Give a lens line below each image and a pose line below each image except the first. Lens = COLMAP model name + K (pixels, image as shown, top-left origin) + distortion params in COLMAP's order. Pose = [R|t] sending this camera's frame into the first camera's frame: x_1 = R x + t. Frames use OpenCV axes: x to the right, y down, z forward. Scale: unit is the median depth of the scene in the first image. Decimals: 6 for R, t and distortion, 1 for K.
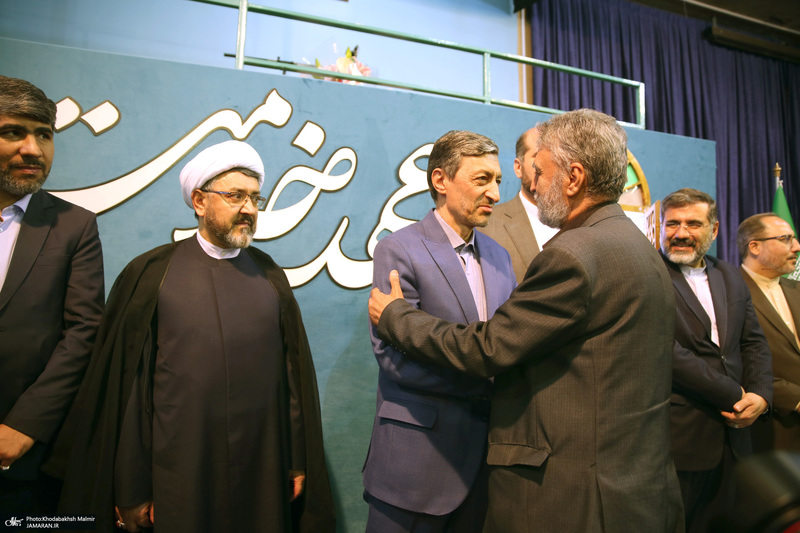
lens RADIAL K [[558.9, 0, 400.0], [0, 558.9, 266.5], [0, 0, 1]] dist [-0.071413, -0.000170]
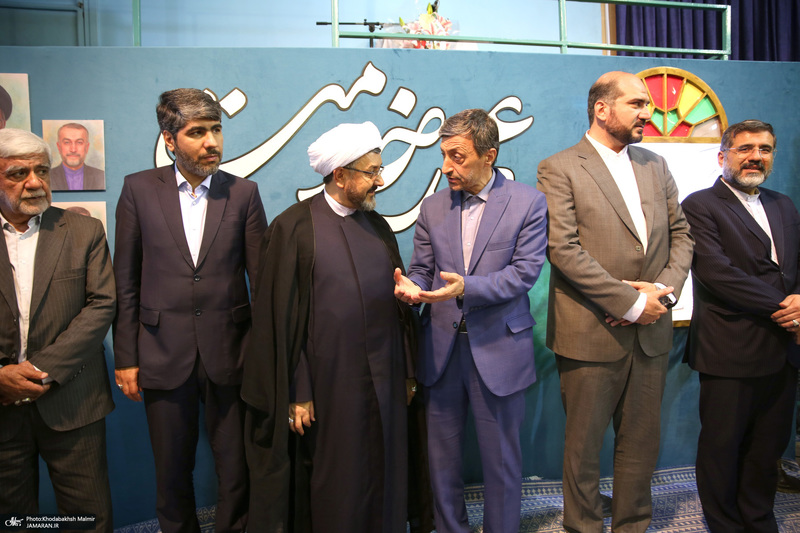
lens RADIAL K [[558.9, 0, 400.0], [0, 558.9, 266.5], [0, 0, 1]] dist [-0.071413, -0.000170]
pose [[0.984626, -0.046955, -0.168247, 0.008305], [0.063716, 0.993374, 0.095650, -0.003334], [0.162641, -0.104900, 0.981093, -0.165645]]
